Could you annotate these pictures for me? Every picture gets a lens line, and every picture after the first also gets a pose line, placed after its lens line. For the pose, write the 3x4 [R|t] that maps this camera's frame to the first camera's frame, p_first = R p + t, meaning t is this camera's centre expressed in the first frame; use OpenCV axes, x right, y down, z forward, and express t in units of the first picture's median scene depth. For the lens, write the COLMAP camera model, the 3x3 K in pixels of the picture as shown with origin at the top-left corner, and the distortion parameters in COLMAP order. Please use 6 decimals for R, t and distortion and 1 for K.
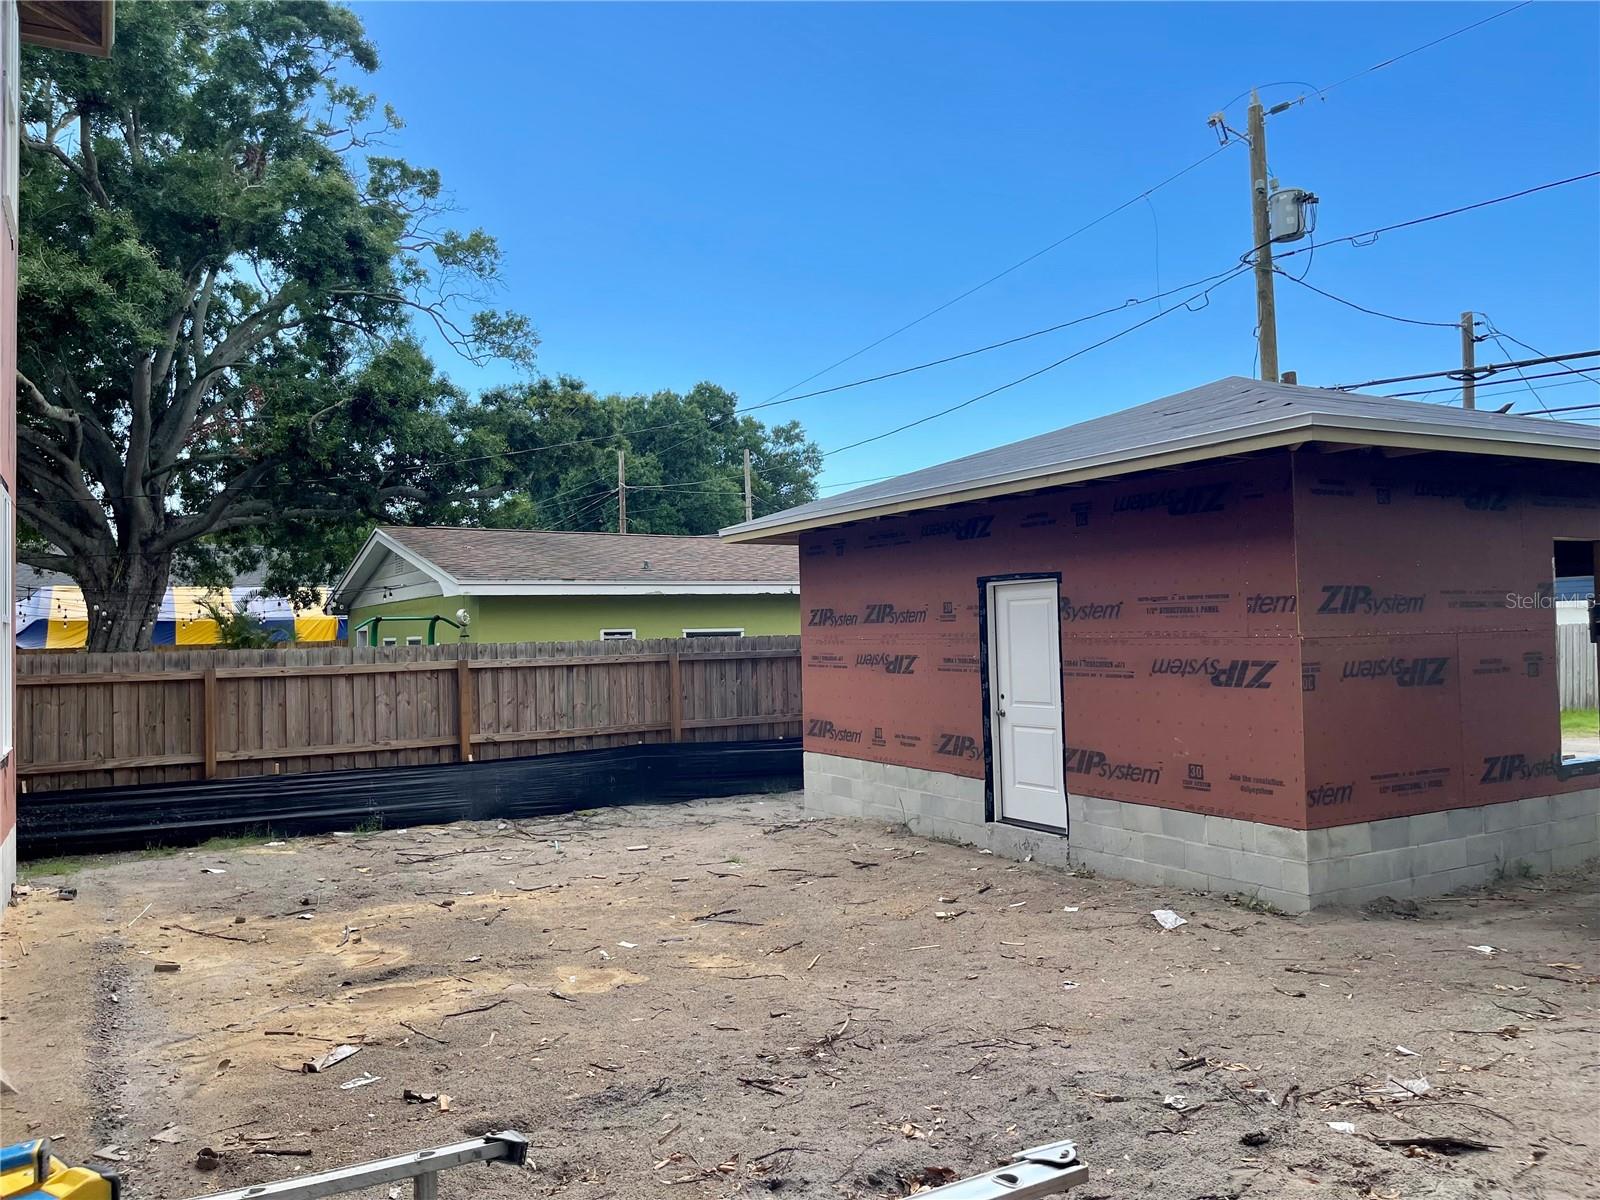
lens RADIAL K [[1203.6, 0, 800.0], [0, 1203.6, 600.0], [0, 0, 1]] dist [0.079429, -0.145762]
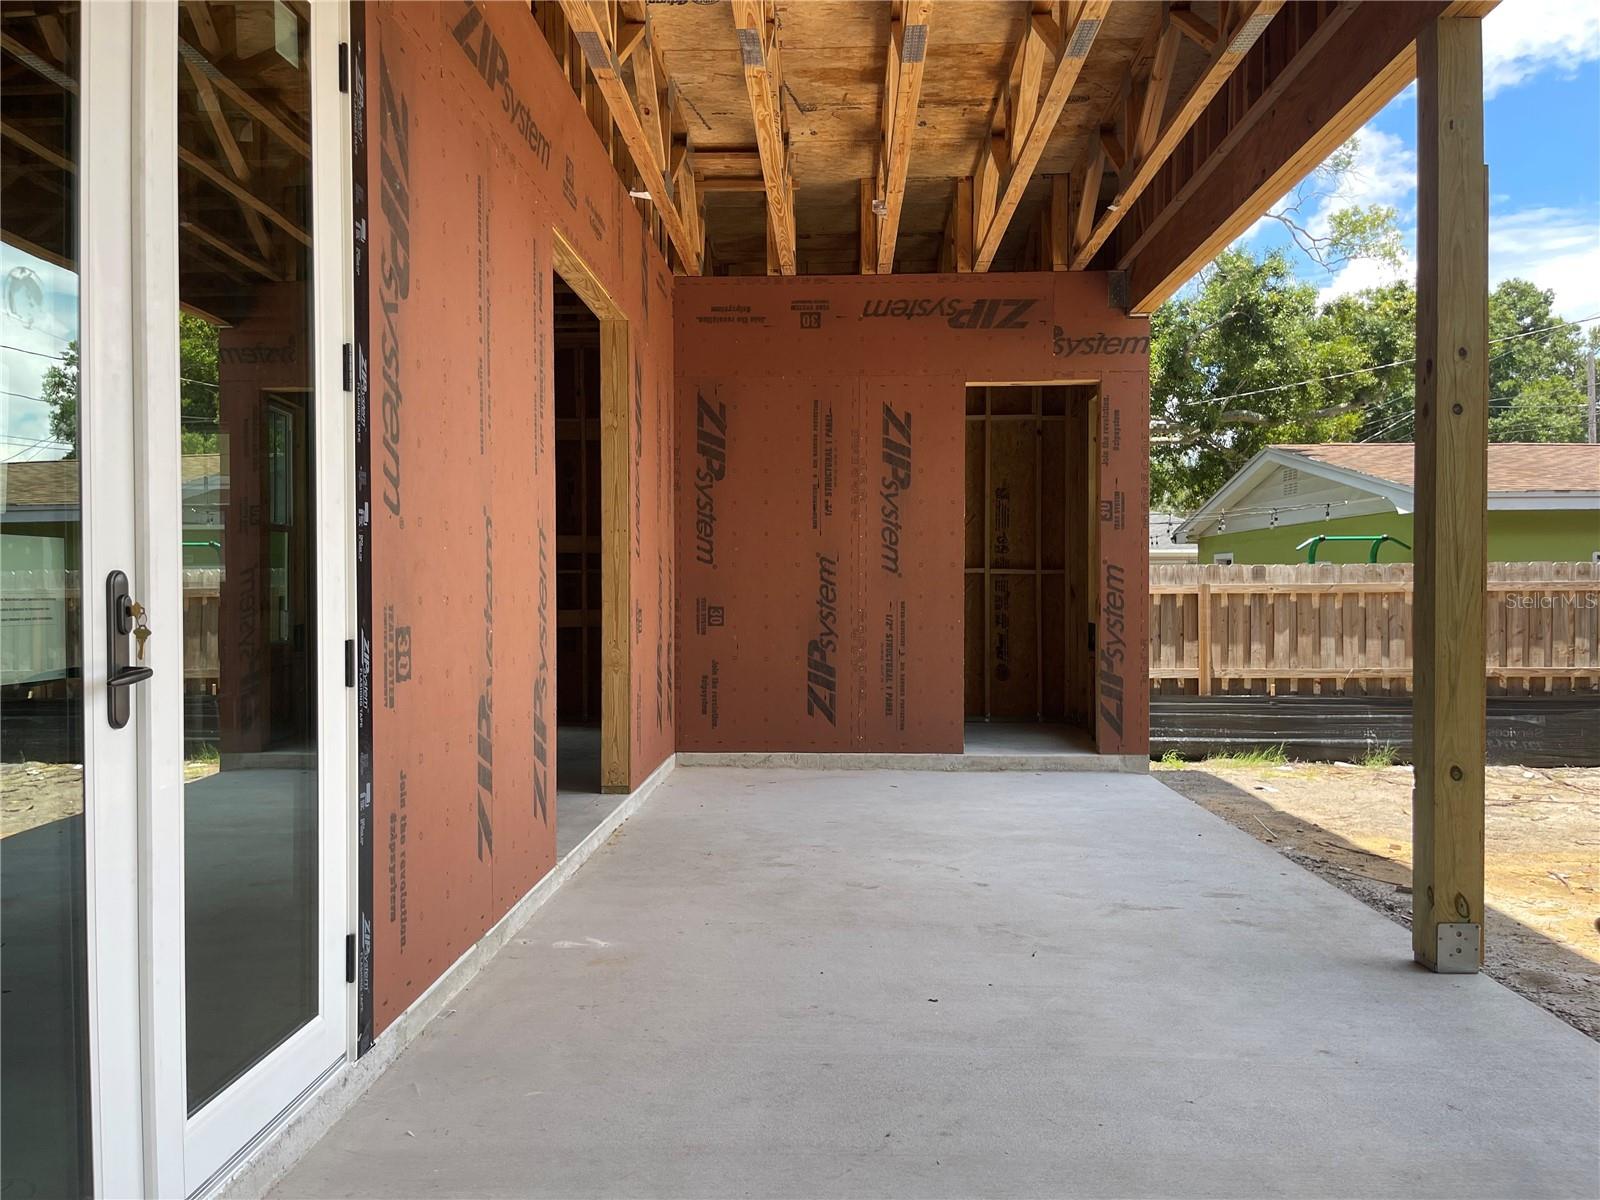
lens RADIAL K [[1203.6, 0, 800.0], [0, 1203.6, 600.0], [0, 0, 1]] dist [0.079429, -0.145762]
pose [[0.853084, 0.019695, -0.521402, -0.116434], [0.003829, 0.999024, 0.044001, 0.011355], [0.521760, -0.039533, 0.852176, 0.000586]]
